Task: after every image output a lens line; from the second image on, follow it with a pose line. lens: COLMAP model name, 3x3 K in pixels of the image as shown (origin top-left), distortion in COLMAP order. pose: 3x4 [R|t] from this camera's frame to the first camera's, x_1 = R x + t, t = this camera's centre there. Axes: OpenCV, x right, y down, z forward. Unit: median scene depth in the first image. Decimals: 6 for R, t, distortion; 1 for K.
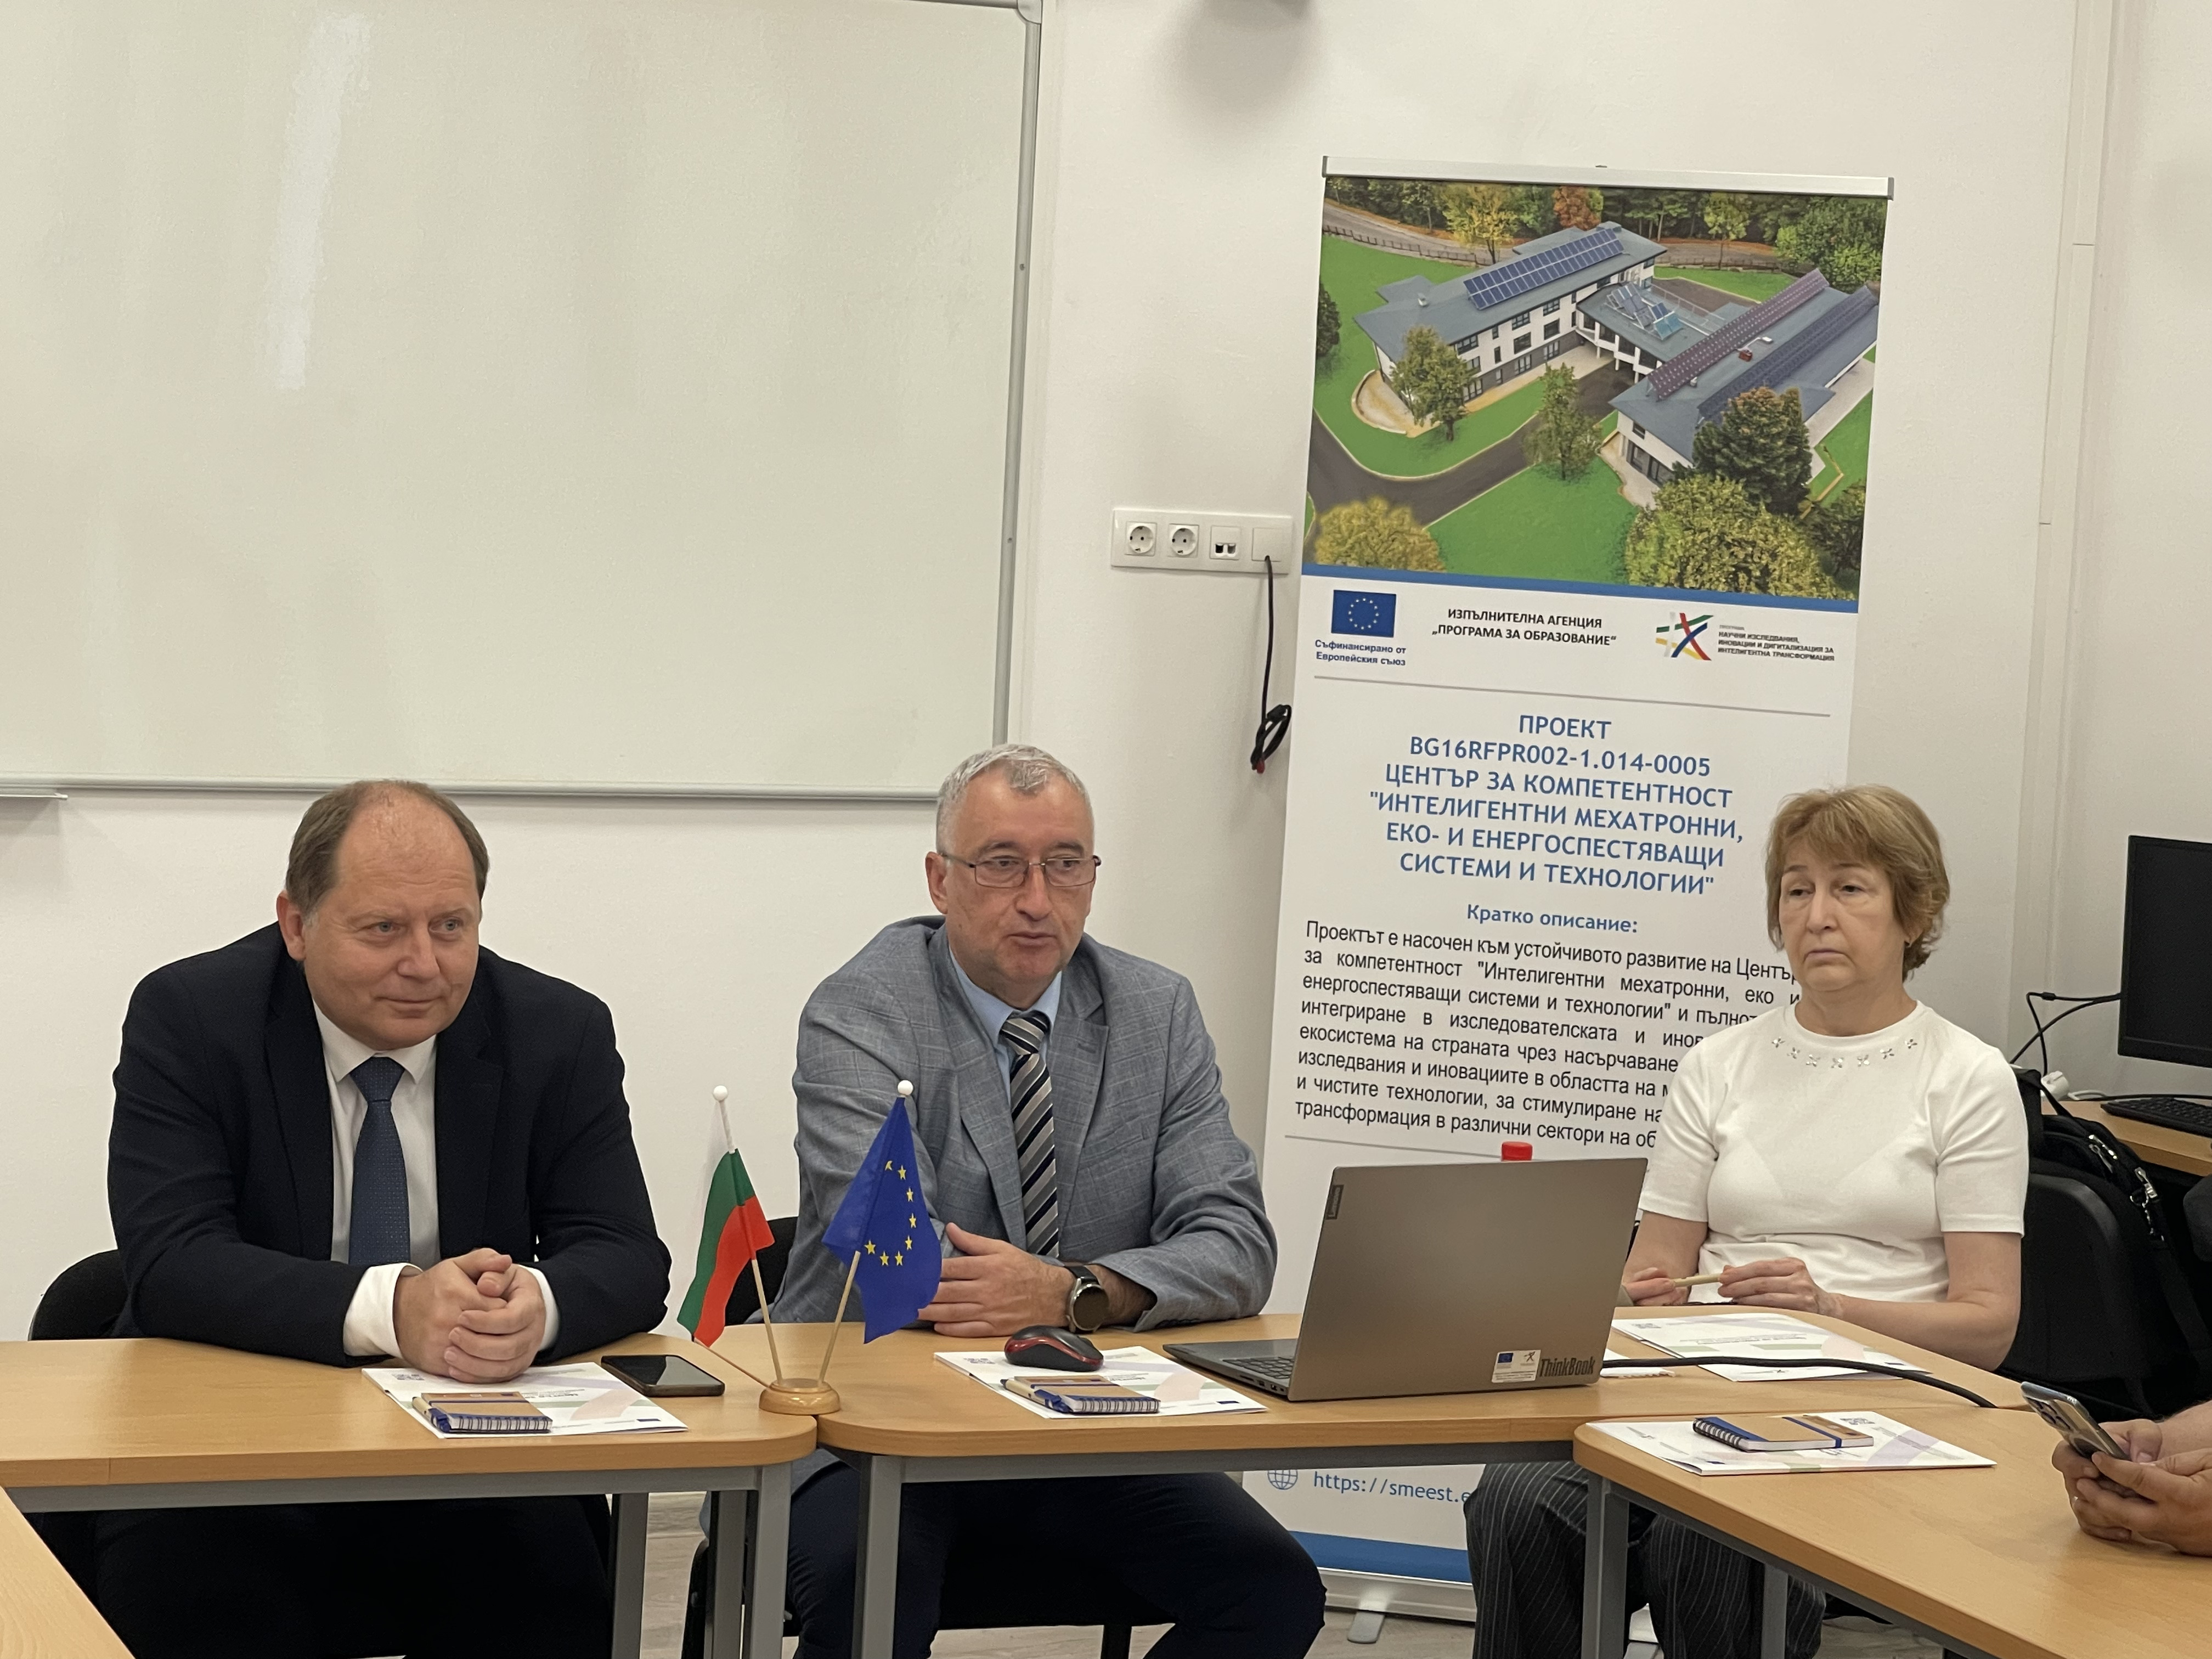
lens RADIAL K [[4709.9, 0, 1106.0], [0, 4709.9, 784.1], [0, 0, 1]] dist [0.028669, 2.855733]
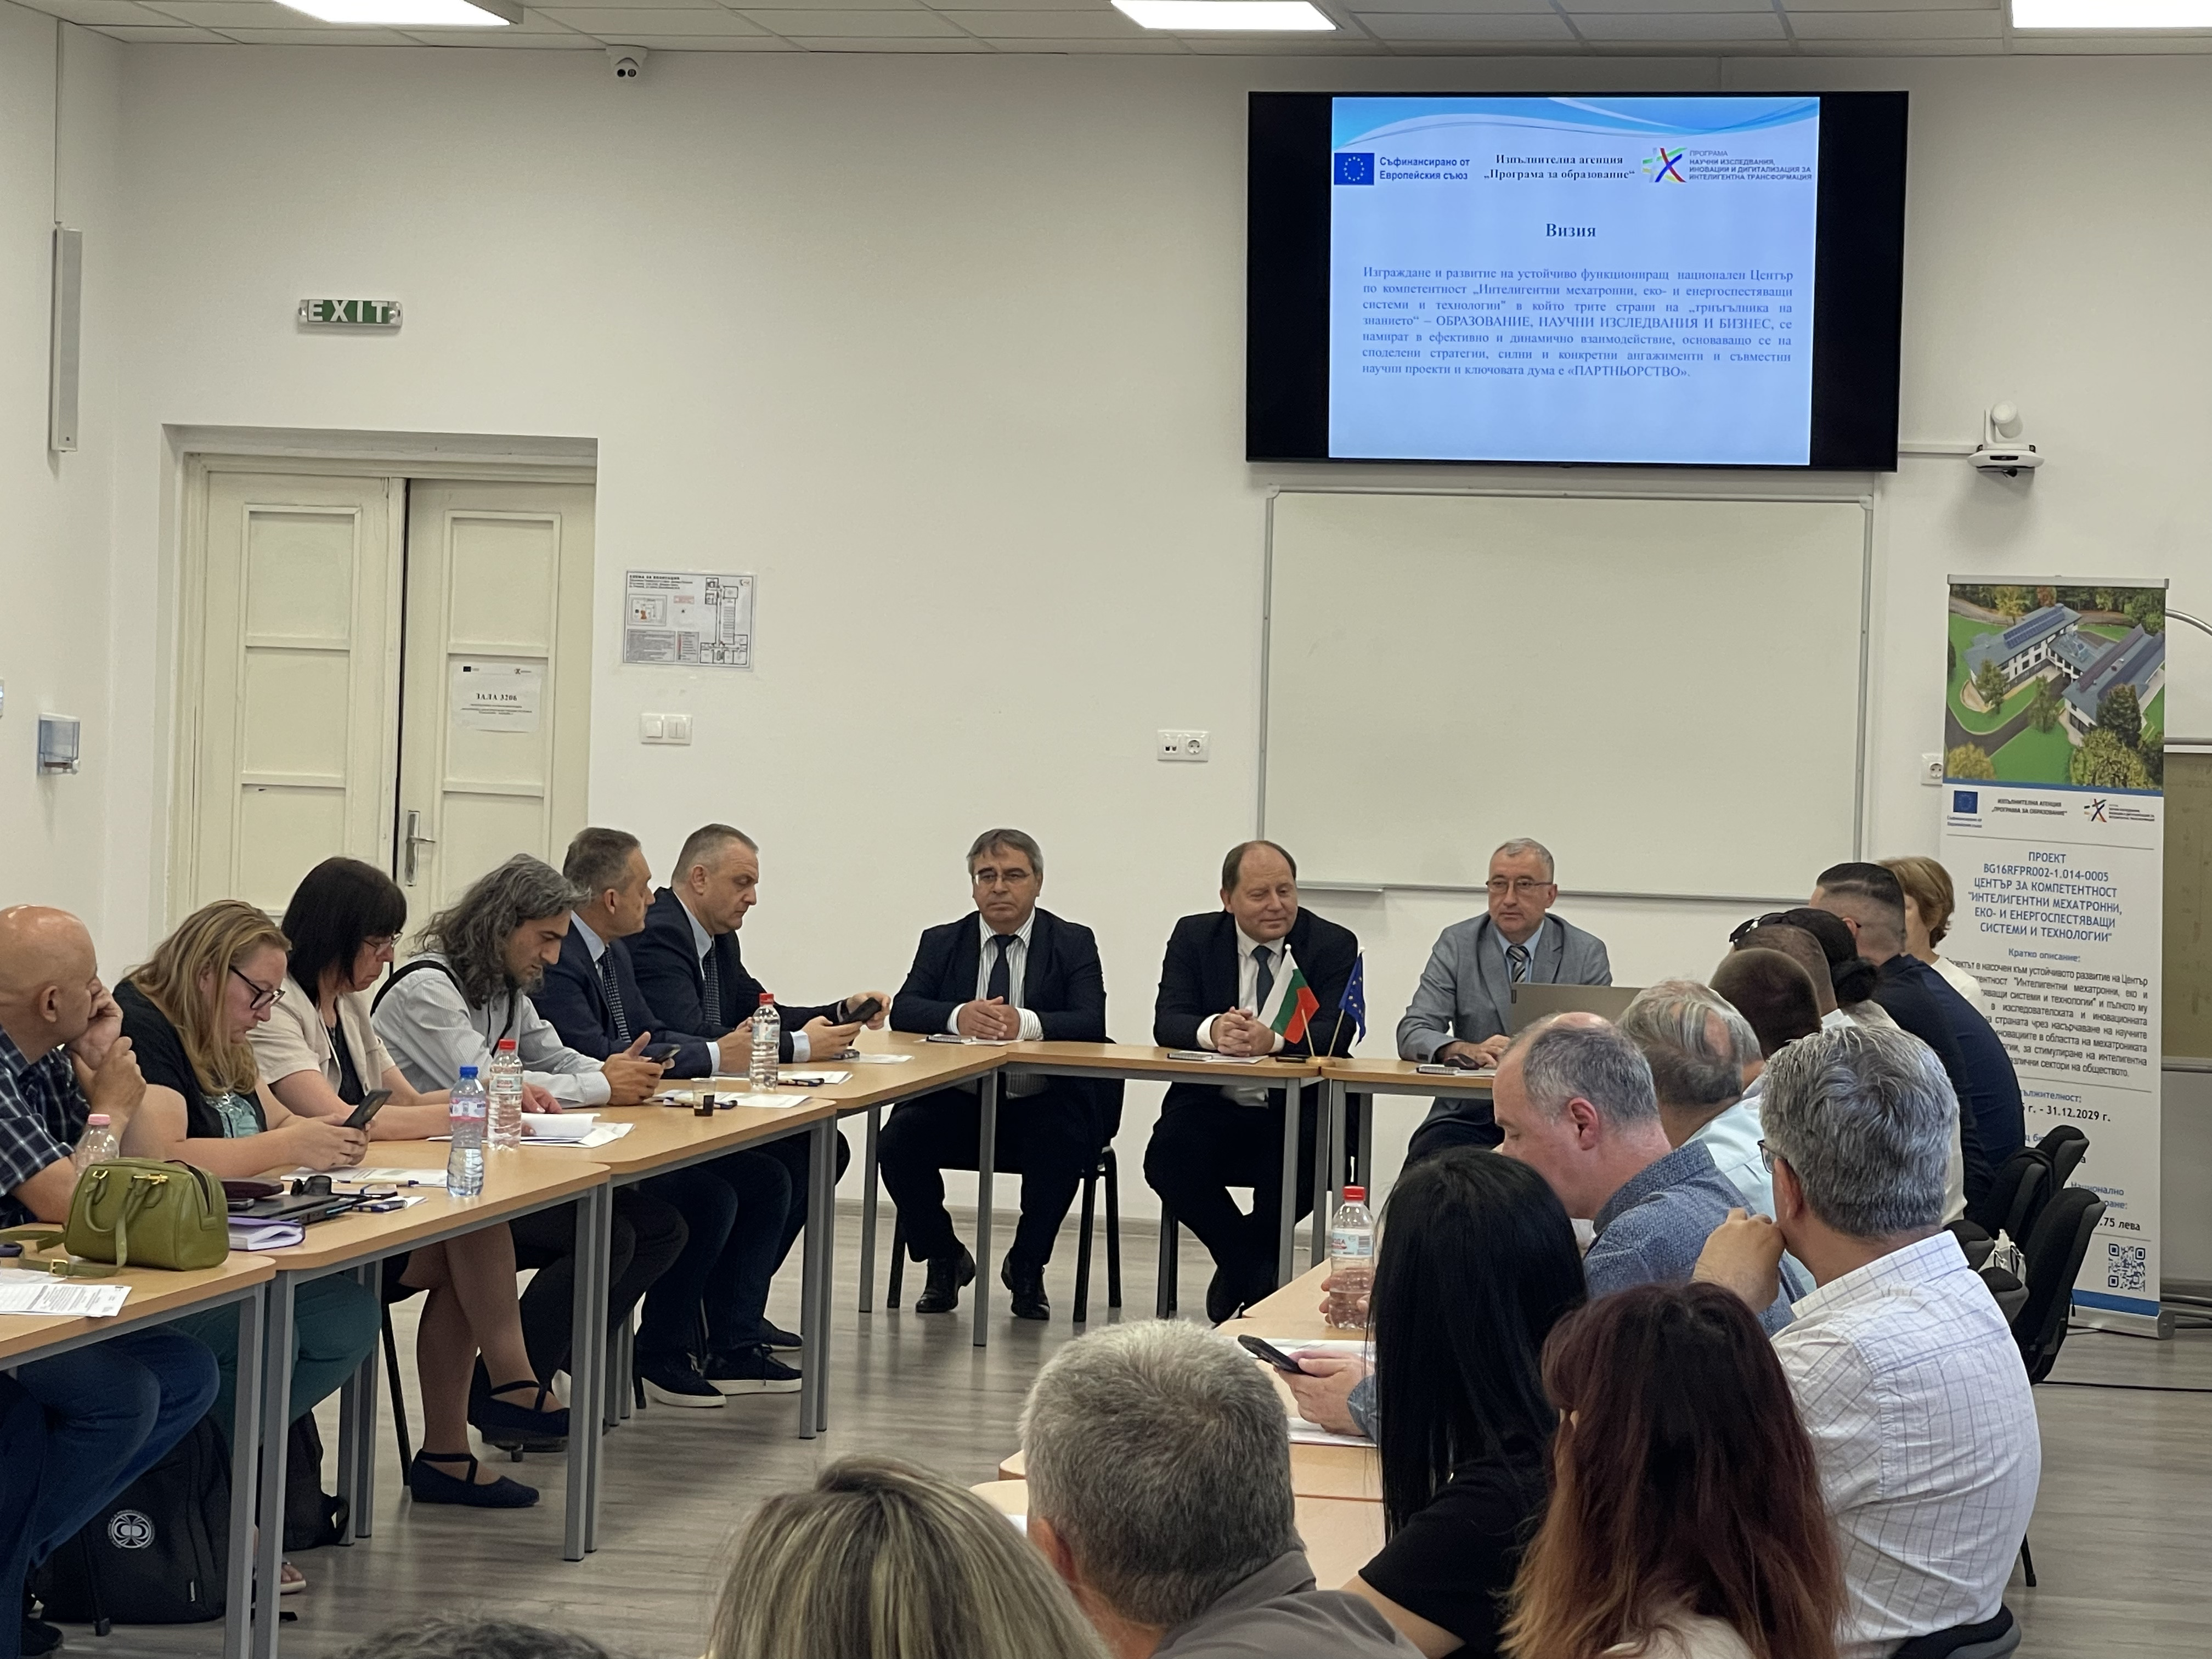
lens RADIAL K [[5190.2, 0, 1106.0], [0, 5190.2, 829.5], [0, 0, 1]] dist [-0.050898, 3.486803]
pose [[0.833000, -0.007925, -0.553217, 0.977830], [-0.029423, 0.997848, -0.058598, 0.115911], [0.552491, 0.065089, 0.830974, -1.033400]]
